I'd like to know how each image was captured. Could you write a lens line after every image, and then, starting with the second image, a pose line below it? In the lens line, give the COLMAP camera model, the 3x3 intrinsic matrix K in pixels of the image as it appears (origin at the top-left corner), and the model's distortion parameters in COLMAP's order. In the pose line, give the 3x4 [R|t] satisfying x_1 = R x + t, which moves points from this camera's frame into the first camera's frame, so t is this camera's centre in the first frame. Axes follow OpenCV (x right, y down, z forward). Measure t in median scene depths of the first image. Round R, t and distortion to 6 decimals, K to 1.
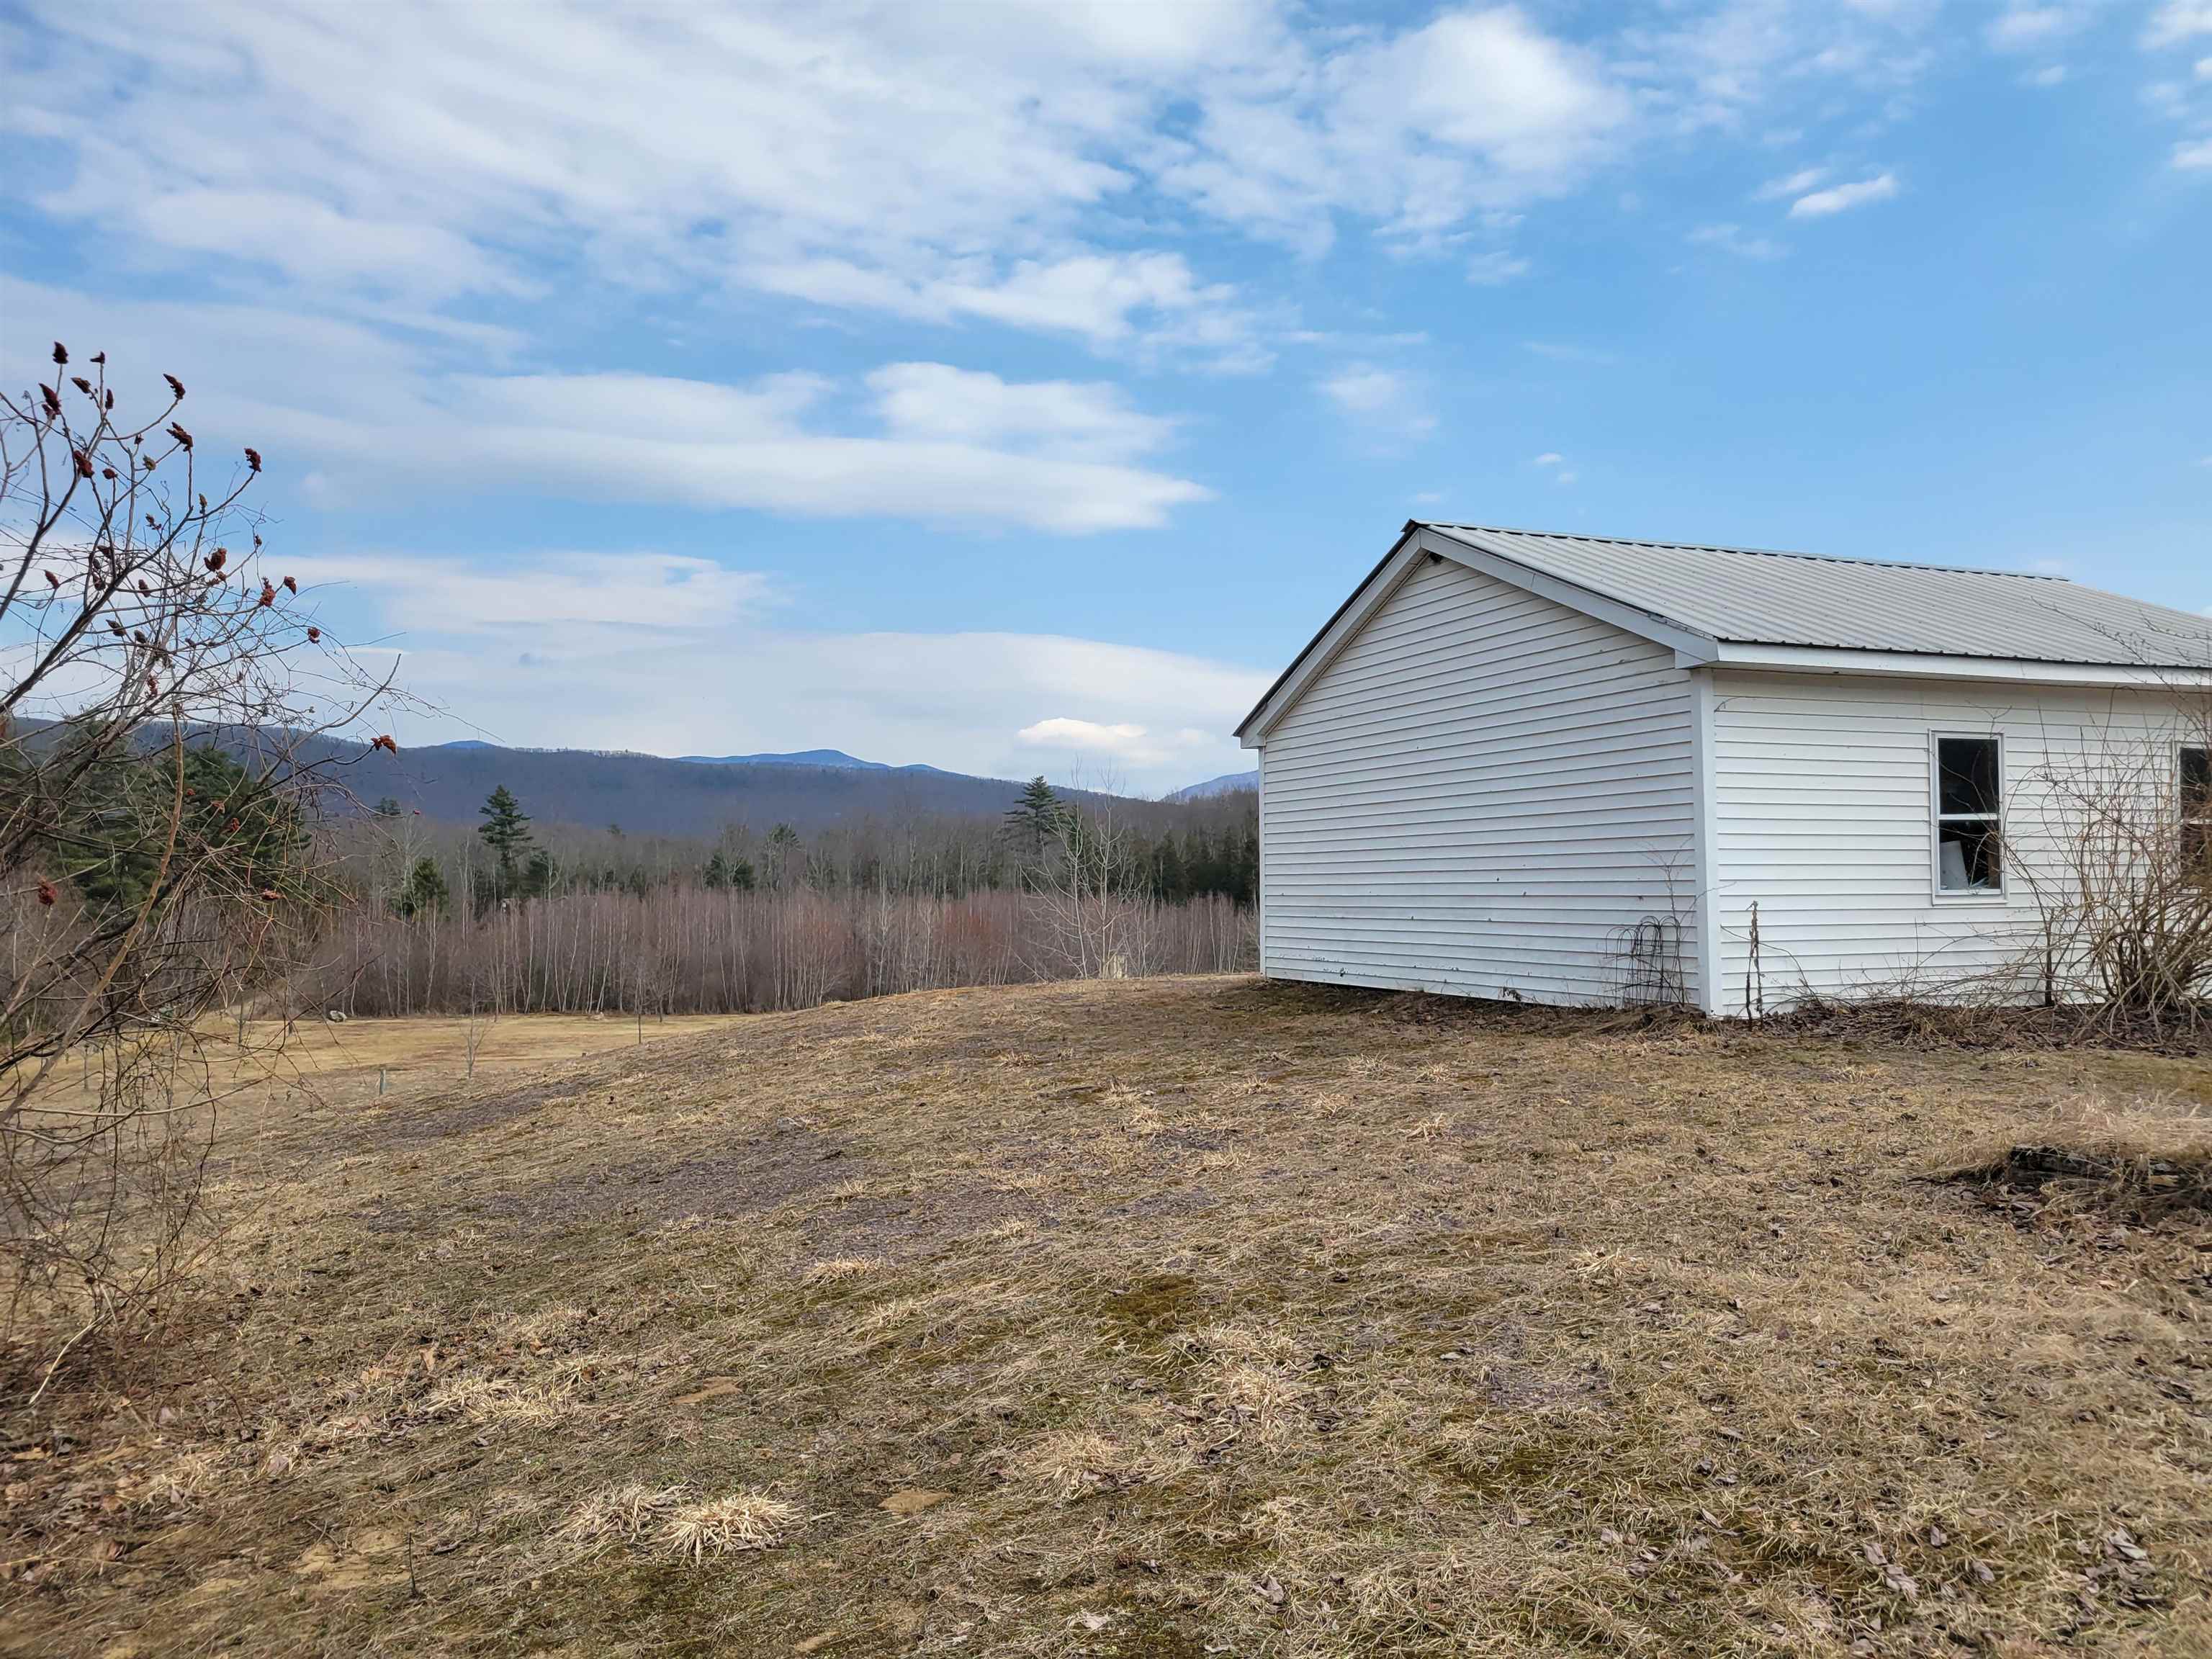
lens RADIAL K [[1693.7, 0, 1122.1], [0, 1693.7, 815.4], [0, 0, 1]] dist [-0.124895, 0.676443]
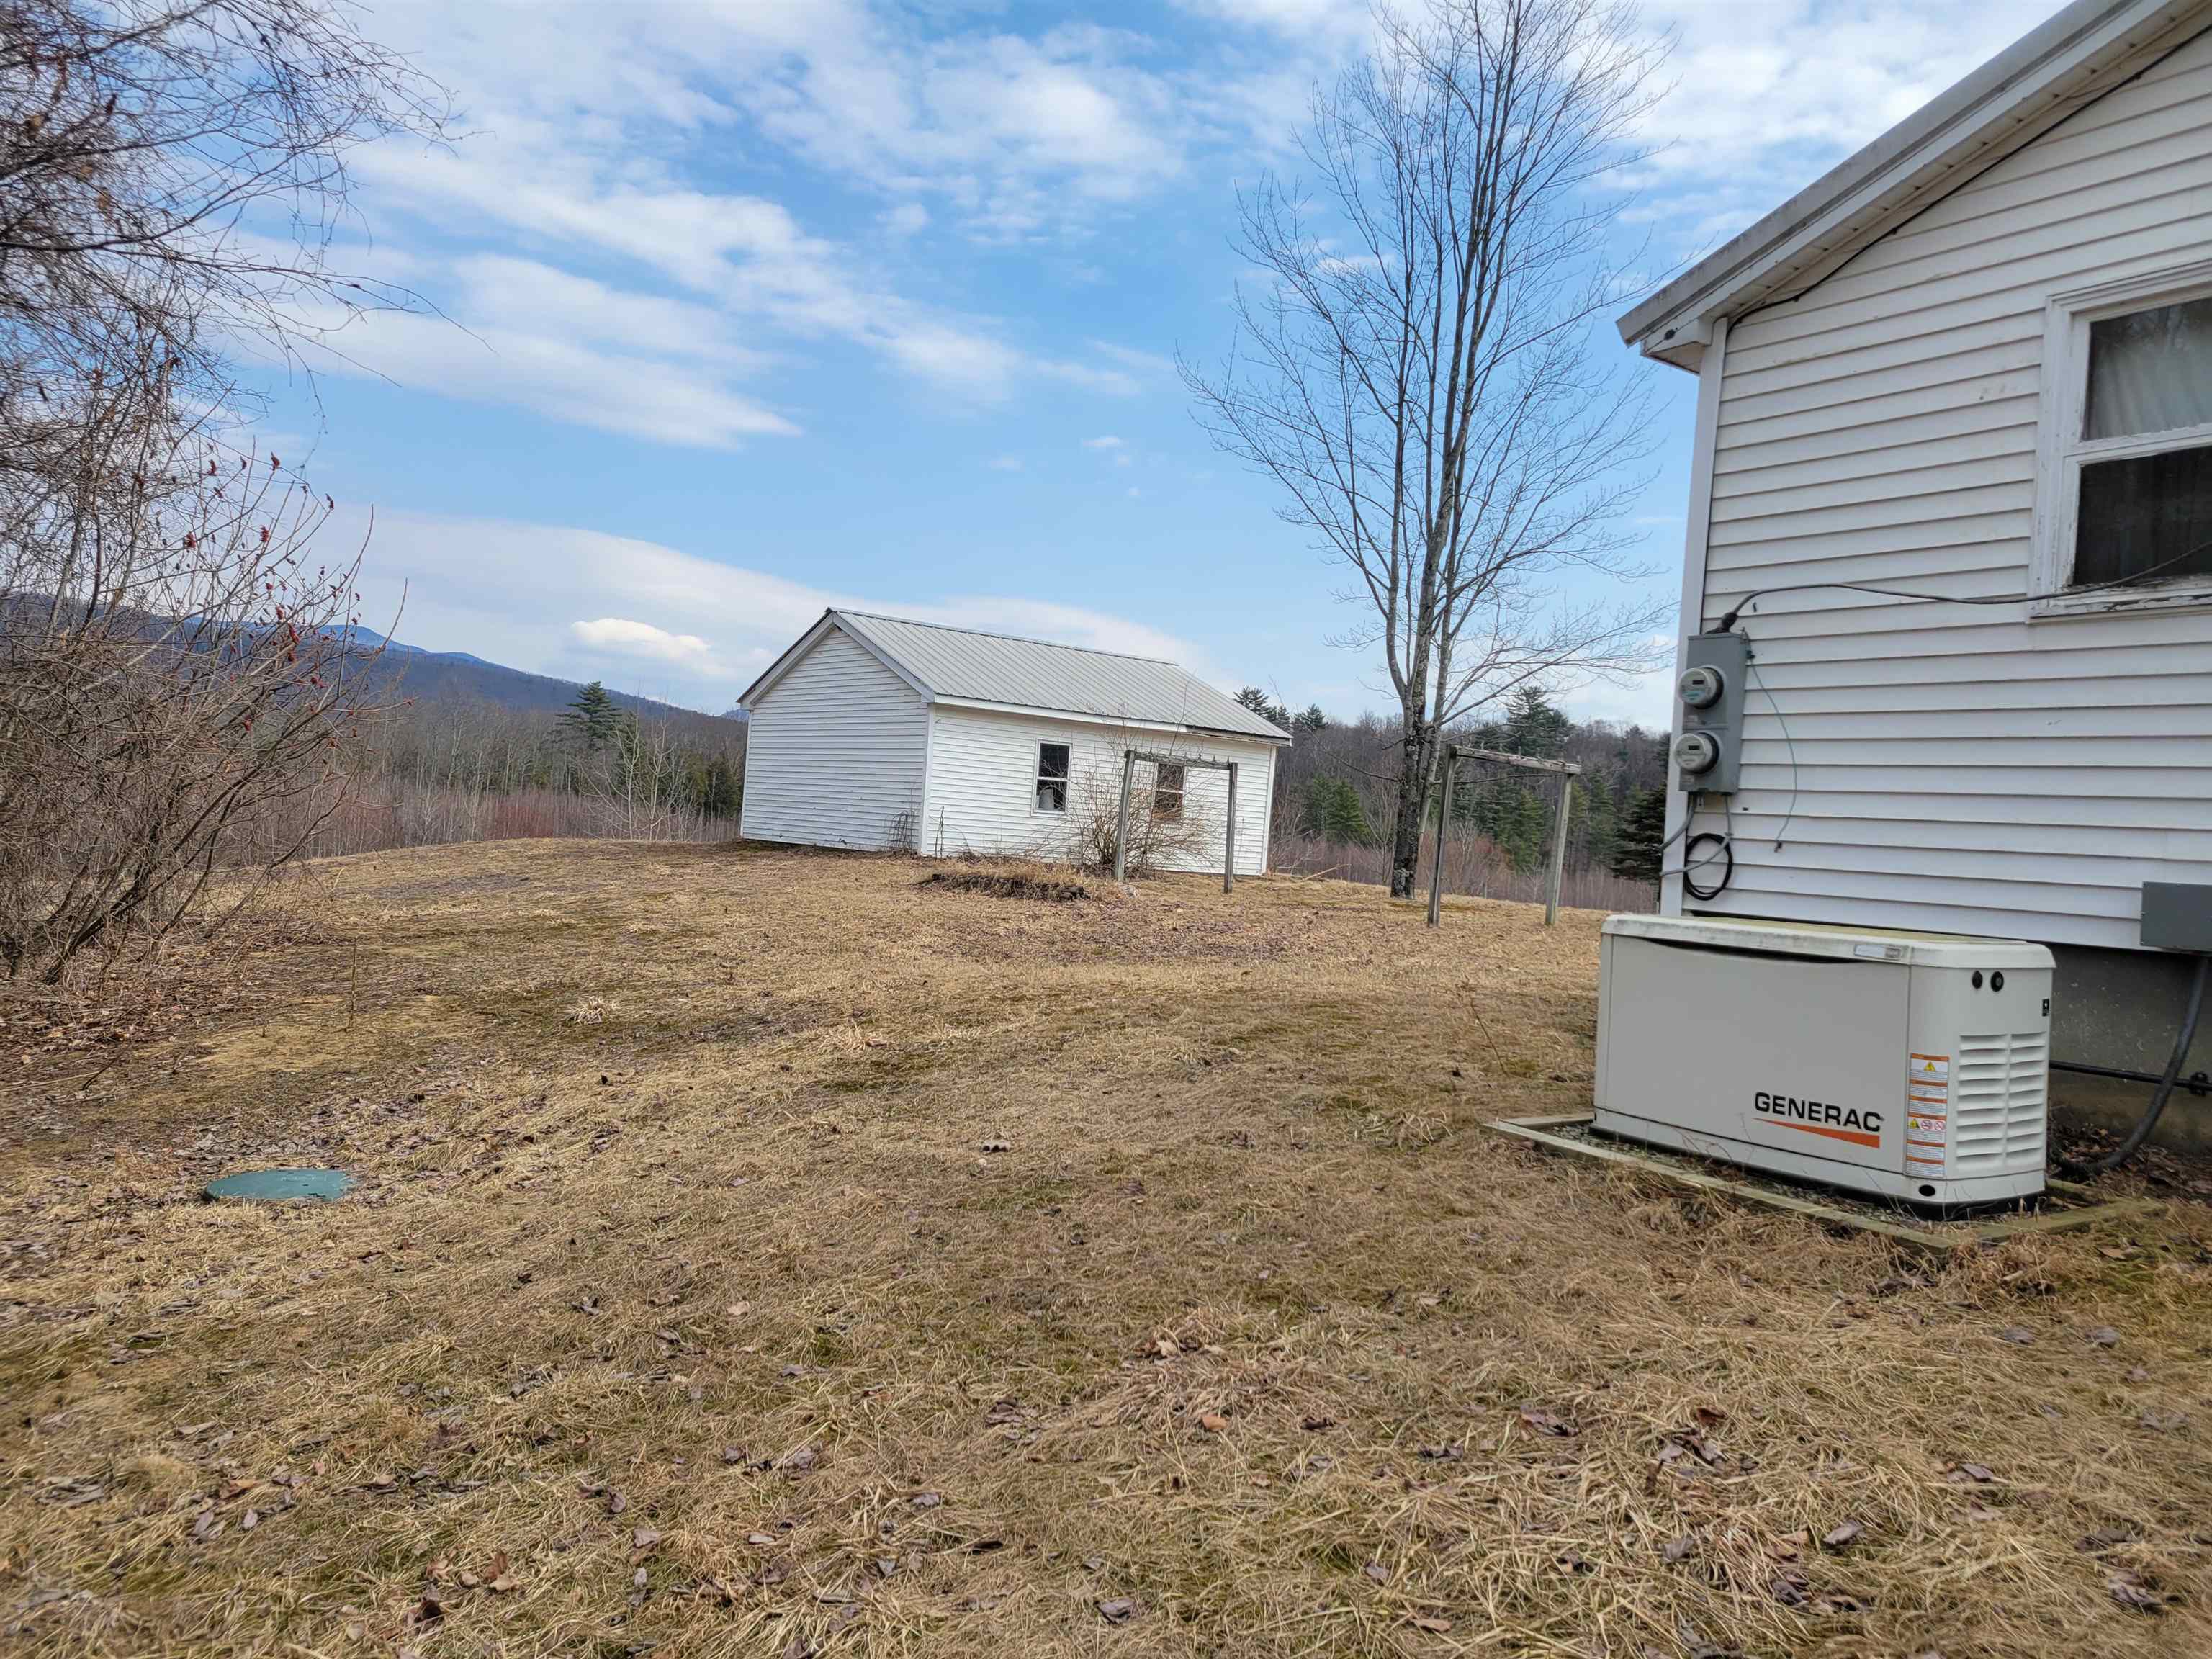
lens RADIAL K [[1693.7, 0, 1122.1], [0, 1693.7, 815.4], [0, 0, 1]] dist [-0.124895, 0.676443]
pose [[0.962705, 0.083902, 0.257214, 0.001254], [-0.094028, 0.995195, 0.027301, -0.001849], [-0.253687, -0.050468, 0.965969, -0.104941]]
